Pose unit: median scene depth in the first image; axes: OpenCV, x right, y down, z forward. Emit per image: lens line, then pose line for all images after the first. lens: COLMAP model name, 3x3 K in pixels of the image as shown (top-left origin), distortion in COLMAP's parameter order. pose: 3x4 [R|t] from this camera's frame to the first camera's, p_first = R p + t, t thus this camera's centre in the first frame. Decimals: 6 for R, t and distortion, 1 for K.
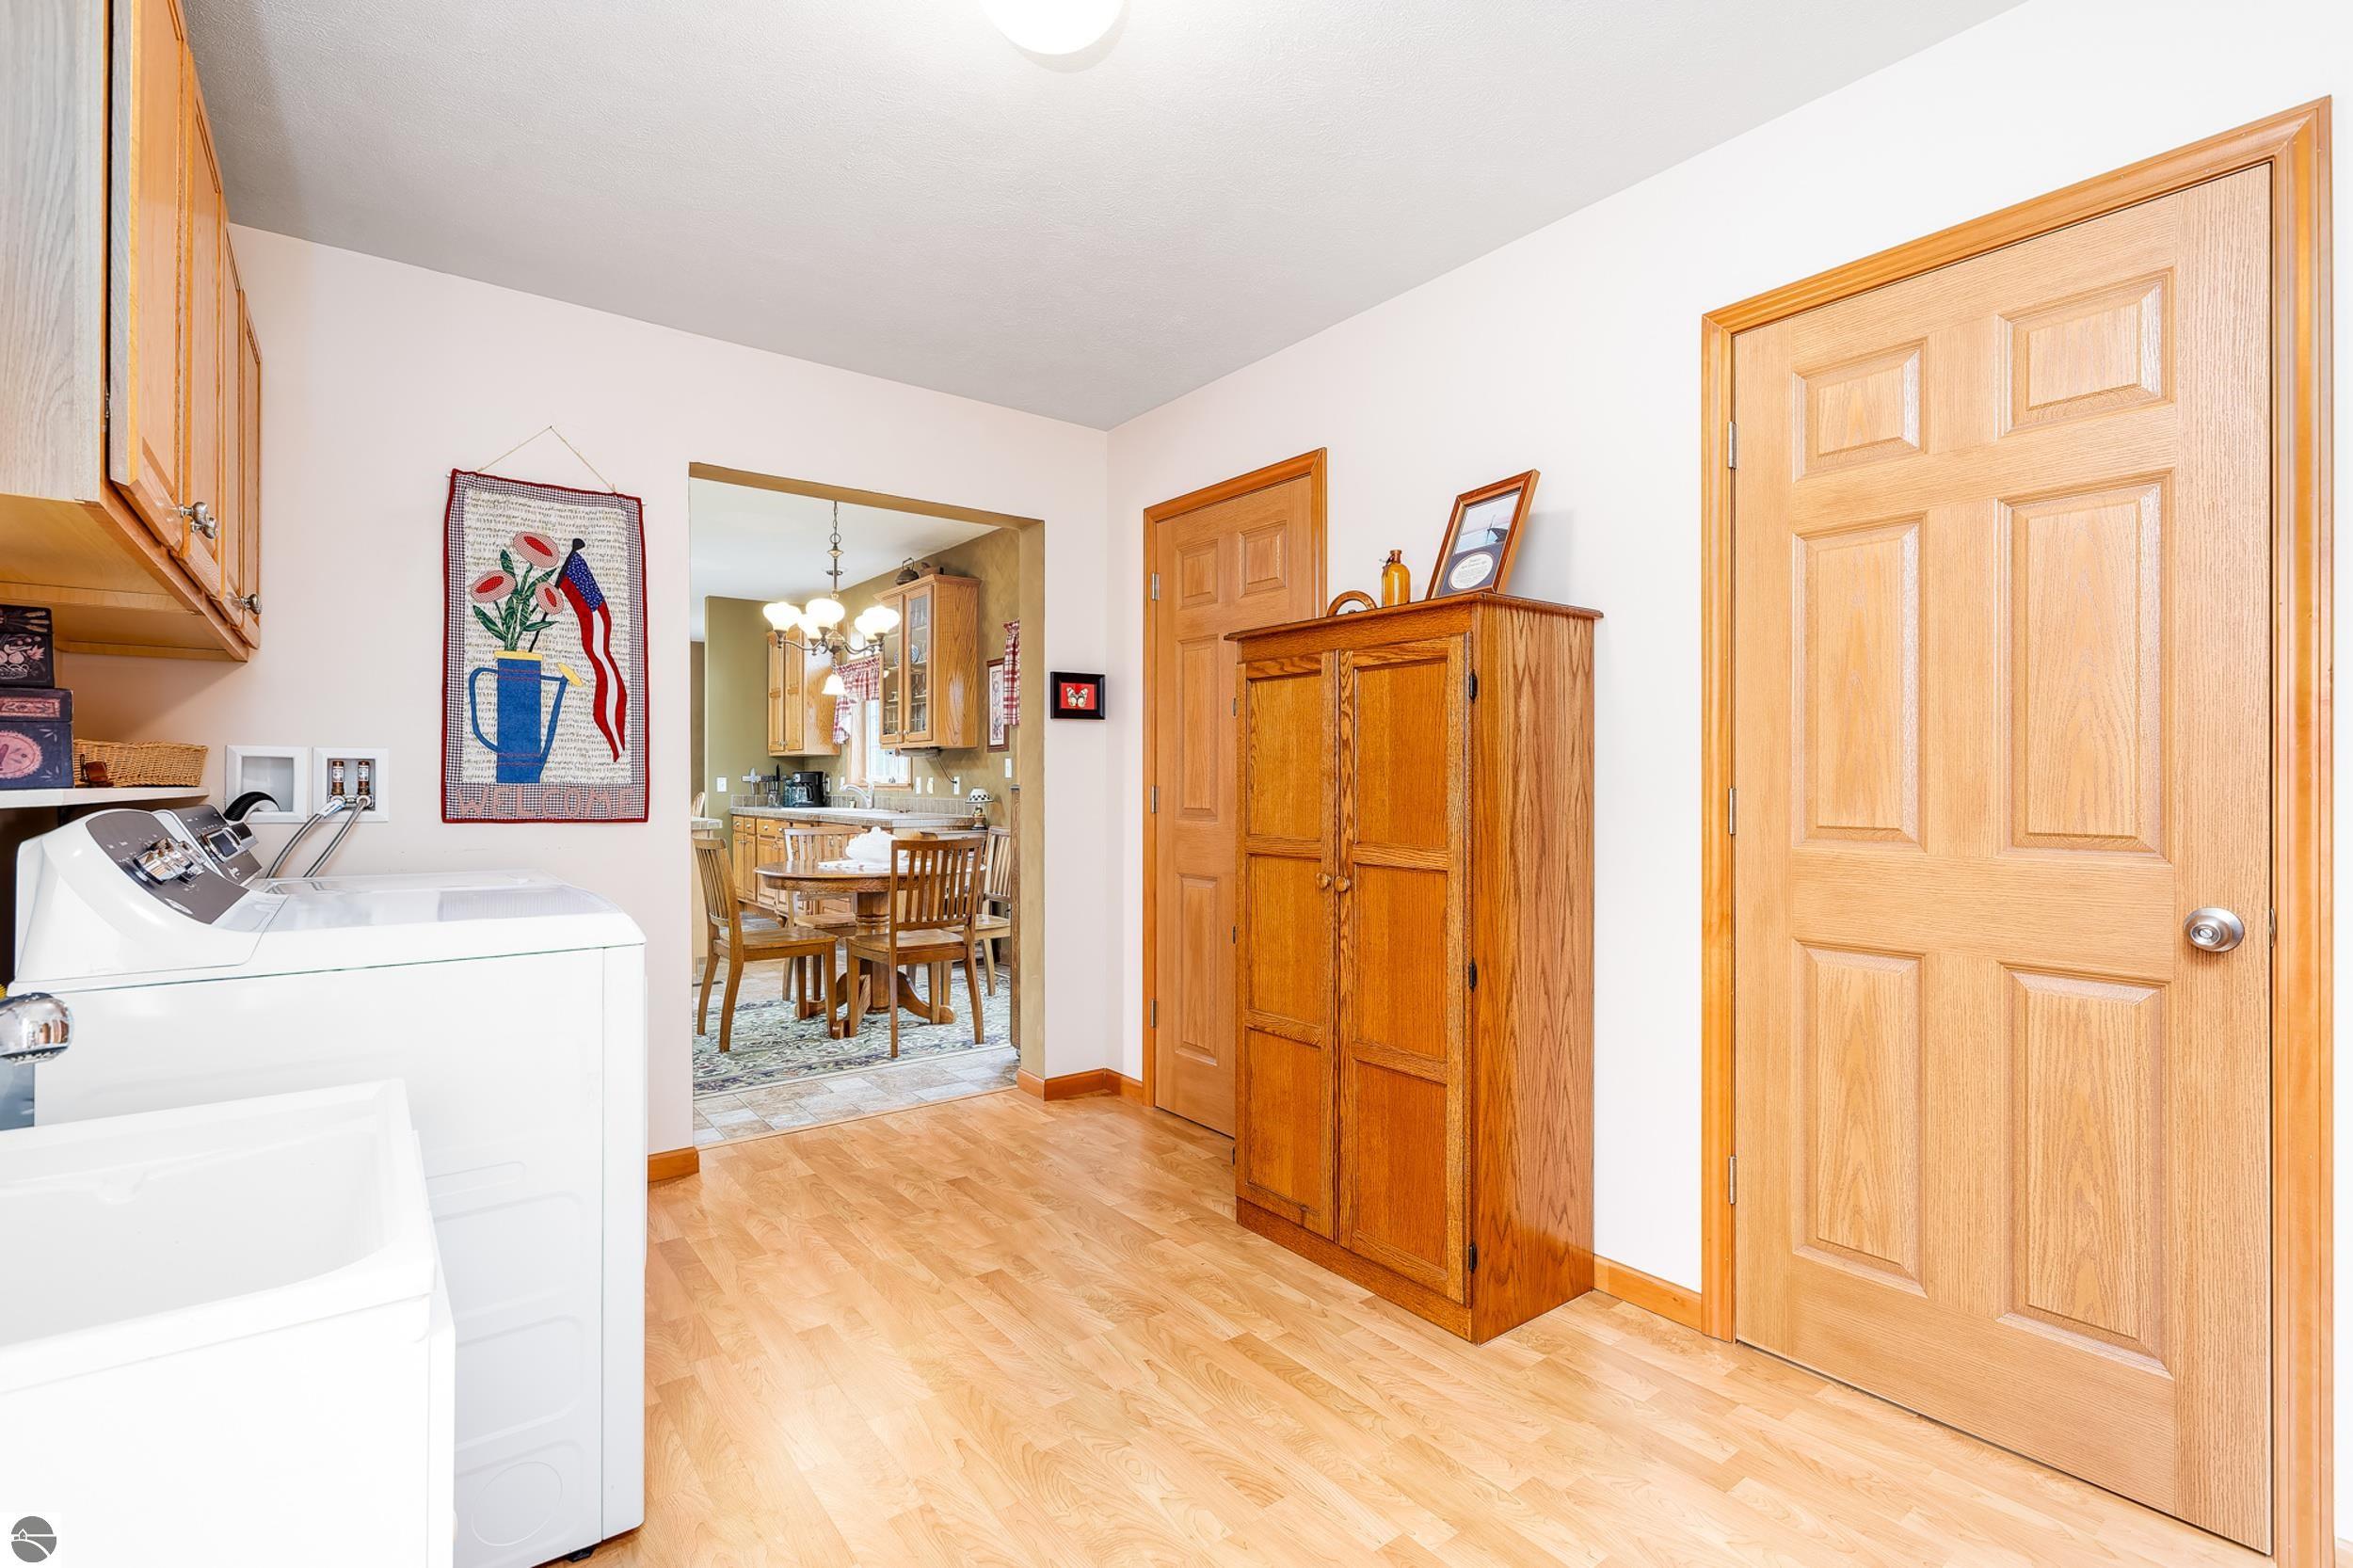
lens RADIAL K [[1075.8, 0, 1170.3], [0, 1075.8, 778.4], [0, 0, 1]] dist [0.002362, 0.000654]
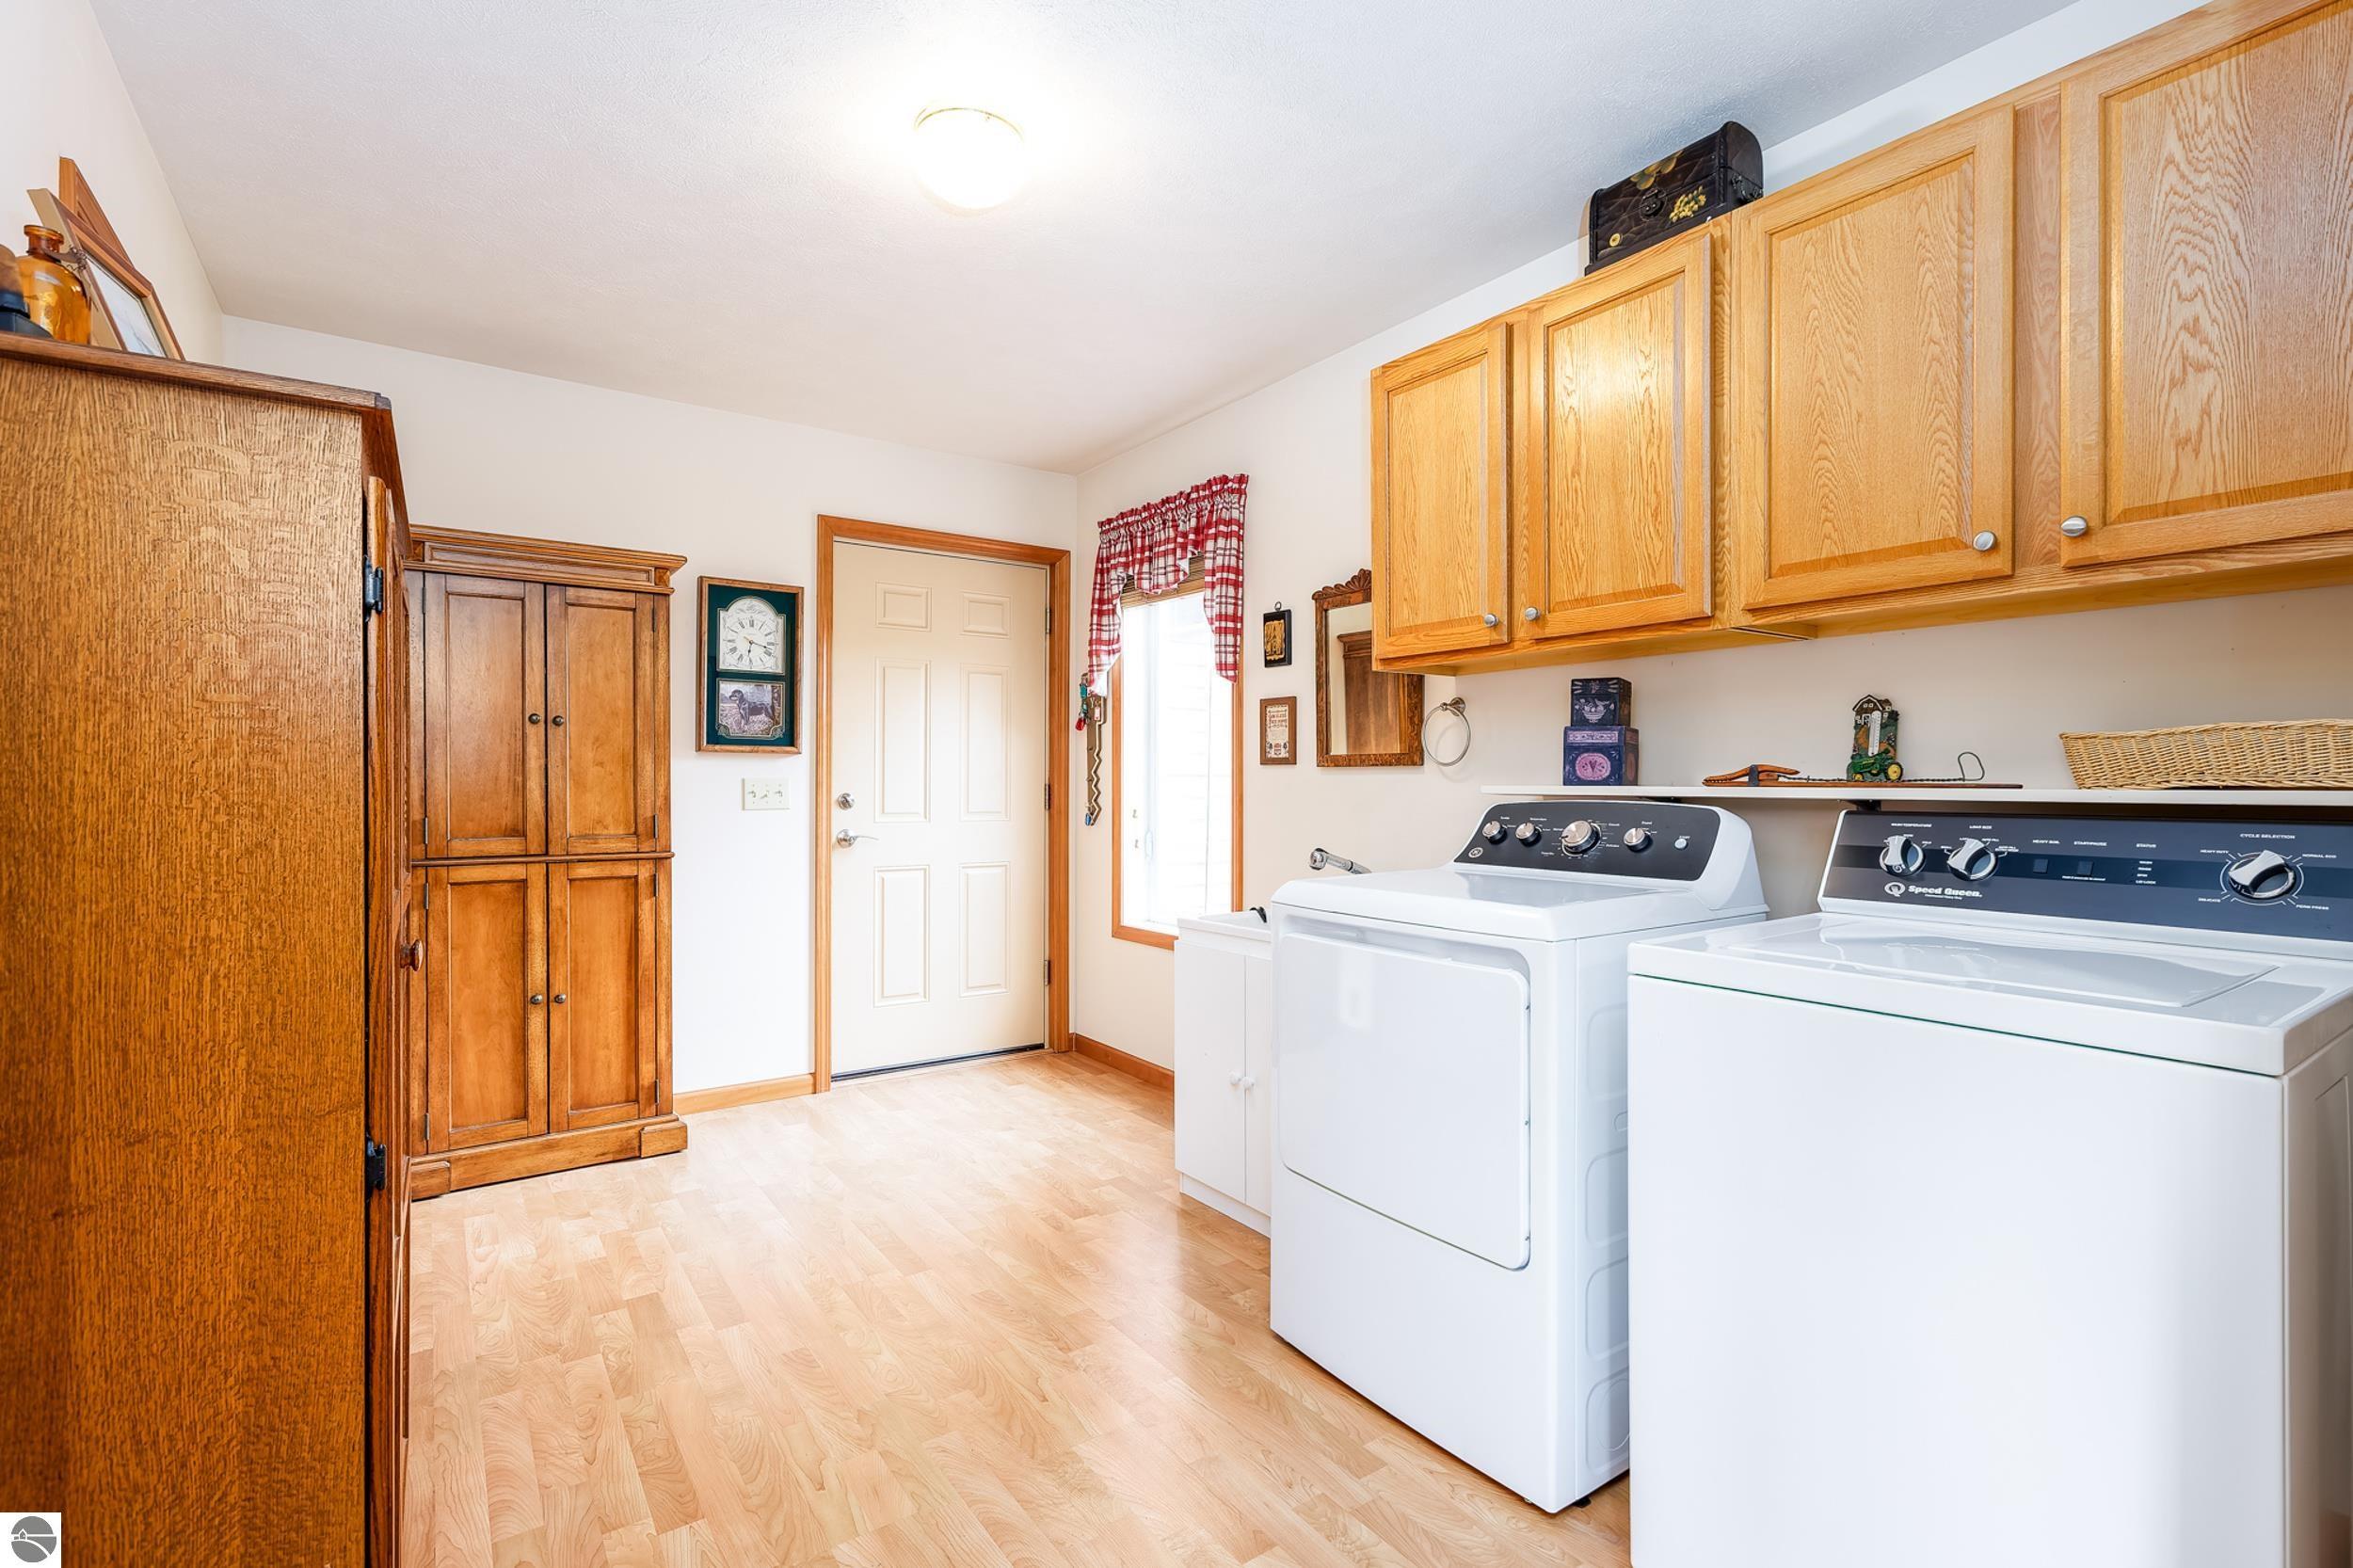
lens RADIAL K [[1075.8, 0, 1170.3], [0, 1075.8, 778.4], [0, 0, 1]] dist [0.002362, 0.000654]
pose [[-0.999022, -0.000204, 0.044211, -0.346579], [-0.000643, 0.999951, -0.009912, 0.008922], [-0.044207, -0.009930, -0.998973, 1.941560]]
